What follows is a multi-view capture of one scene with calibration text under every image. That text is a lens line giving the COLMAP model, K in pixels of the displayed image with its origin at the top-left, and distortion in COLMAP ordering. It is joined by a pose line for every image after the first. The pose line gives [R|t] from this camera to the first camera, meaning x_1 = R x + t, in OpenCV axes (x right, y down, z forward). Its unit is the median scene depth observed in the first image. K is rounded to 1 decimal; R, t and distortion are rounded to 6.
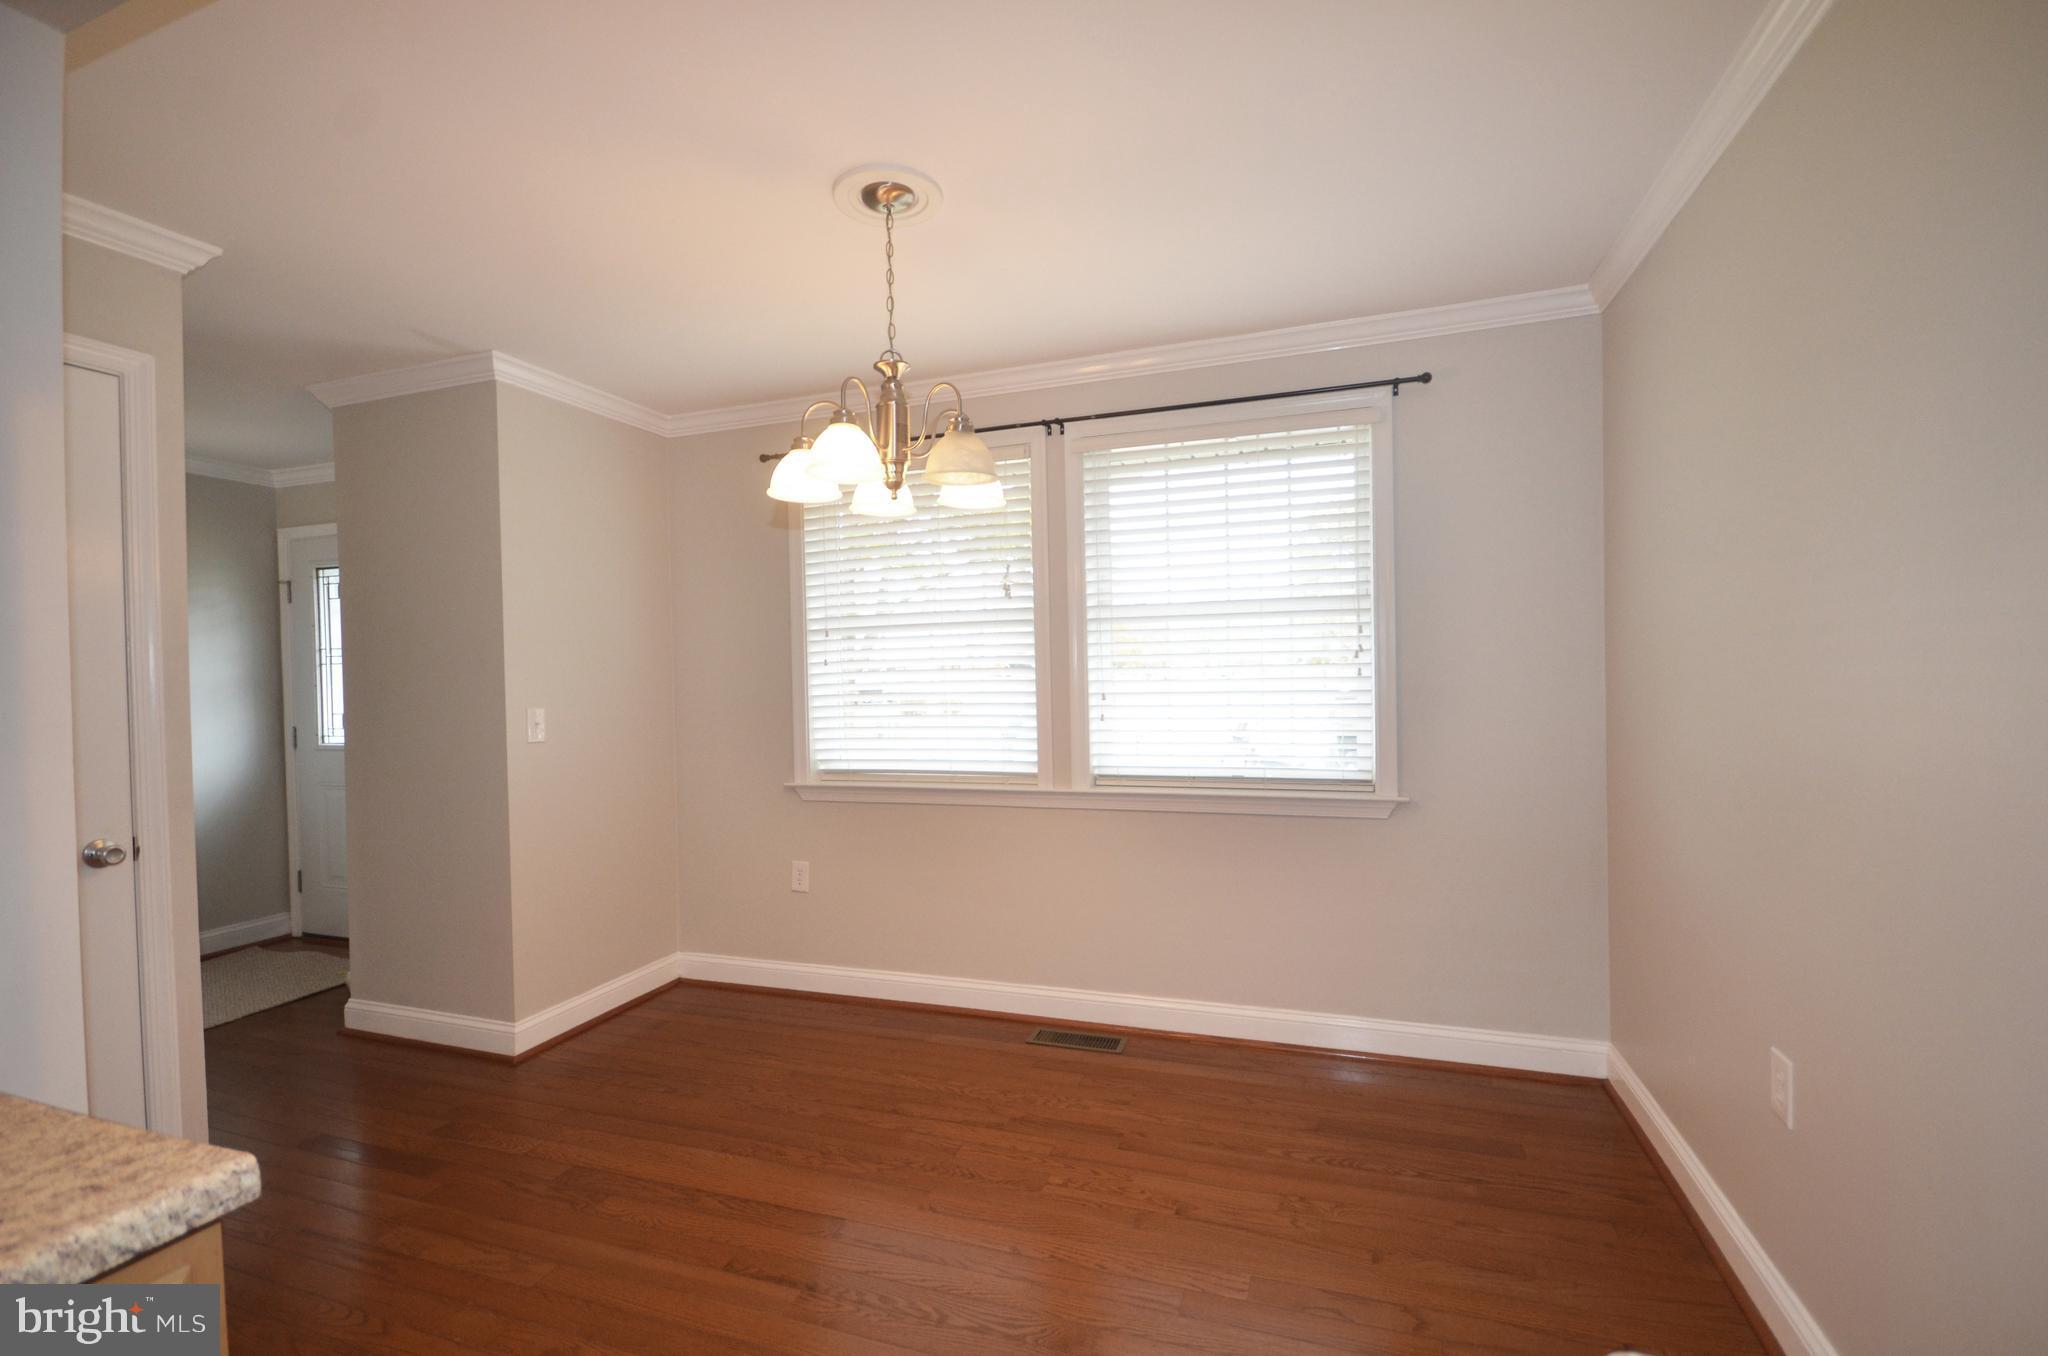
lens RADIAL K [[904.3, 0, 1020.6], [0, 904.3, 681.2], [0, 0, 1]] dist [0.002077, -0.000786]
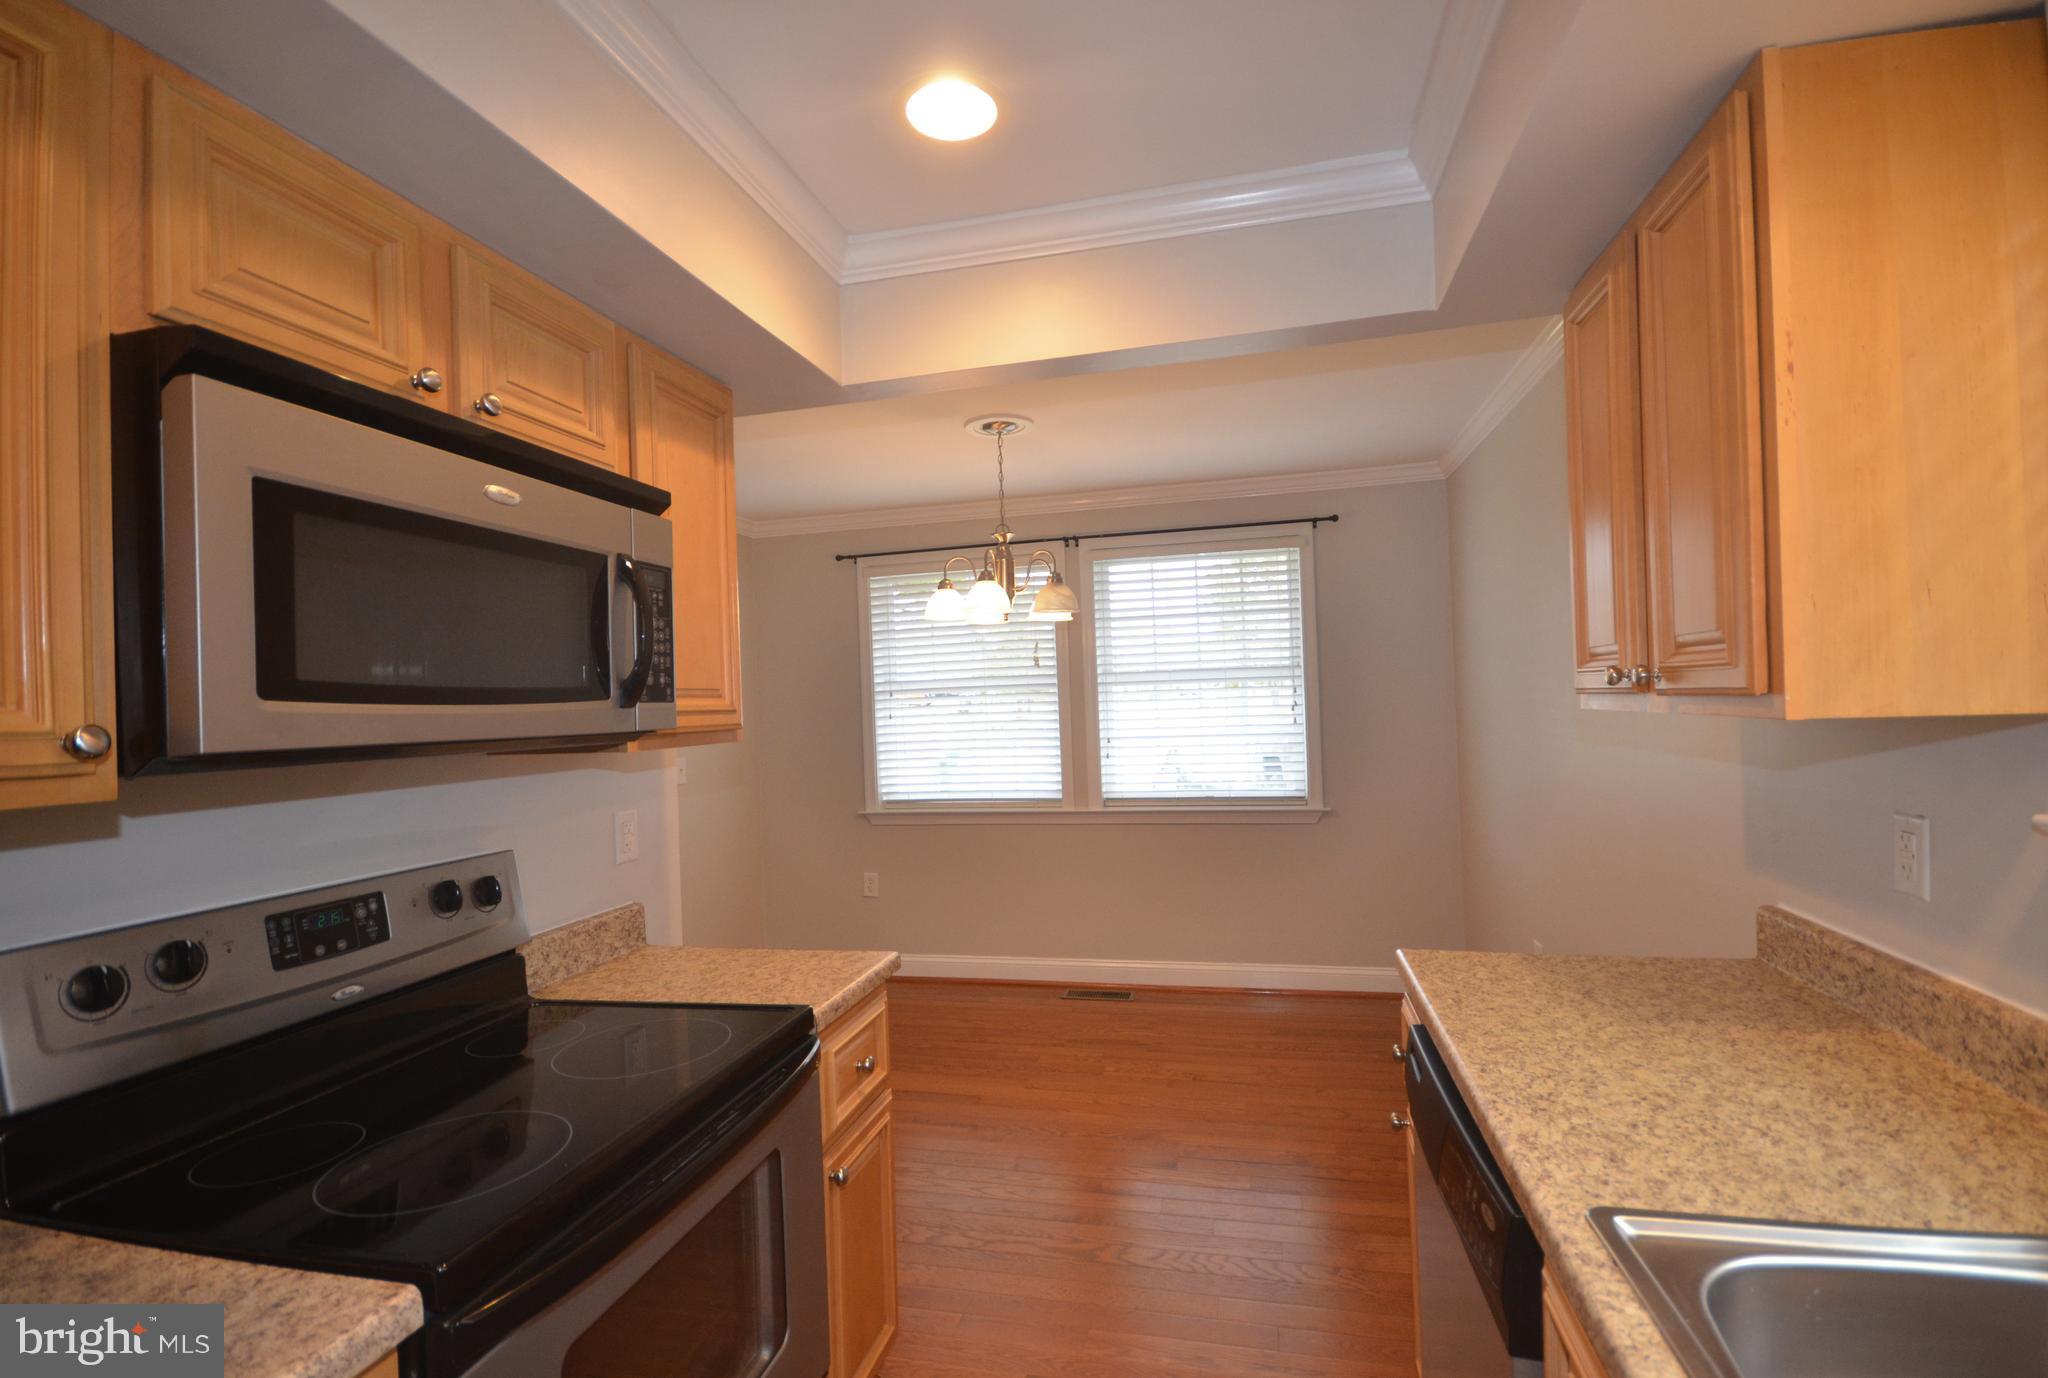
lens RADIAL K [[929.1, 0, 1027.9], [0, 929.1, 683.5], [0, 0, 1]] dist [-0.001132, -0.000036]
pose [[0.995212, -0.014590, 0.096642, -0.163607], [0.017185, 0.999512, -0.026071, -0.033200], [-0.096215, 0.027607, 0.994978, -0.369019]]
